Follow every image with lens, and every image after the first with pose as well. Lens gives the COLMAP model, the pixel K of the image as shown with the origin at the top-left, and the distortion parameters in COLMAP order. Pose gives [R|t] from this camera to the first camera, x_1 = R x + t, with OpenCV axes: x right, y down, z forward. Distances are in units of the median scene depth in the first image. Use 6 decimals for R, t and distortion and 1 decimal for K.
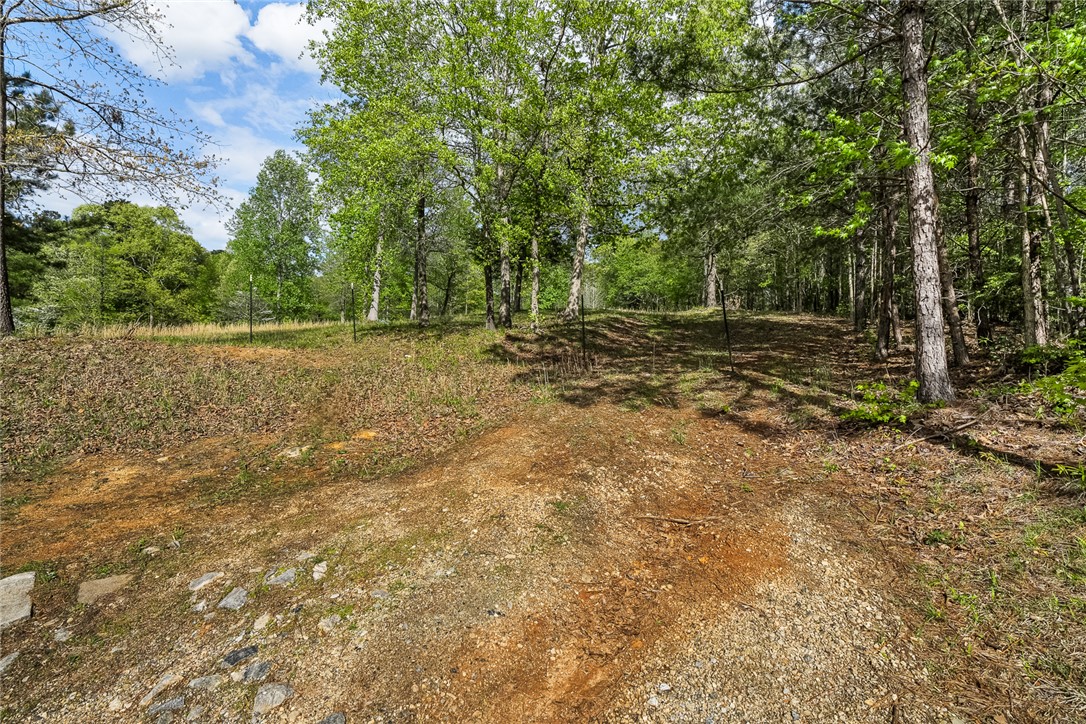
lens RADIAL K [[504.8, 0, 542.3], [0, 504.8, 362.4], [0, 0, 1]] dist [-0.006022, -0.000370]
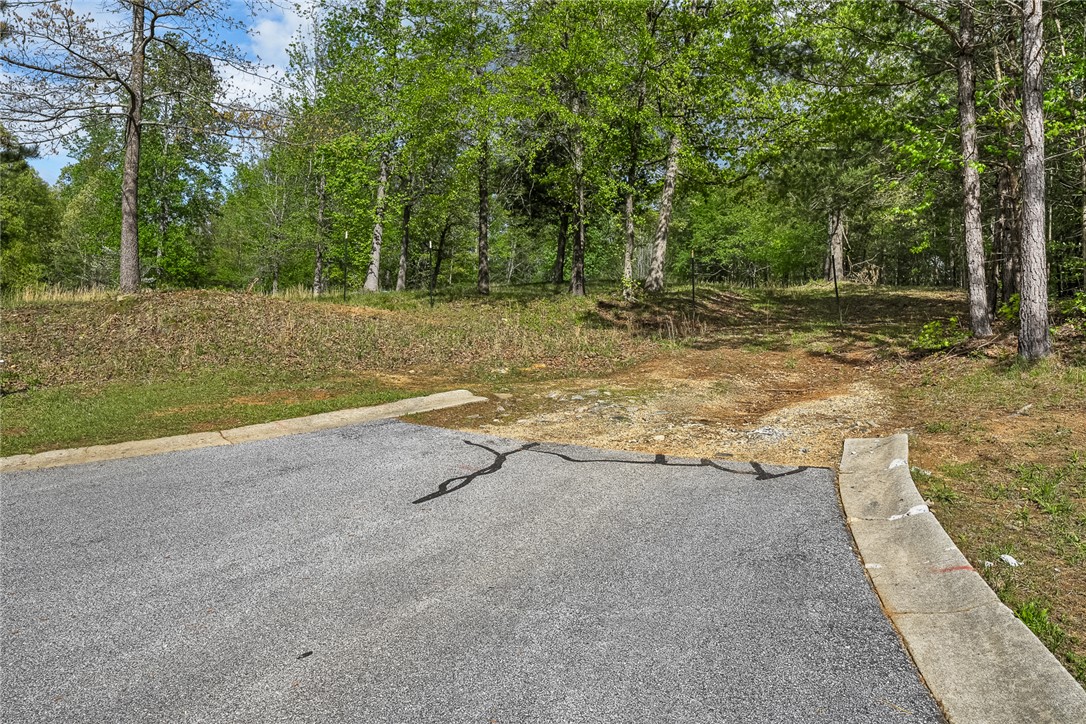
lens RADIAL K [[867.8, 0, 543.2], [0, 867.8, 362.4], [0, 0, 1]] dist [0.017119, -0.000100]
pose [[0.999820, 0.016117, -0.009974, -0.102011], [-0.016285, 0.999723, -0.016968, 0.054856], [0.009698, 0.017127, 0.999806, -0.368615]]
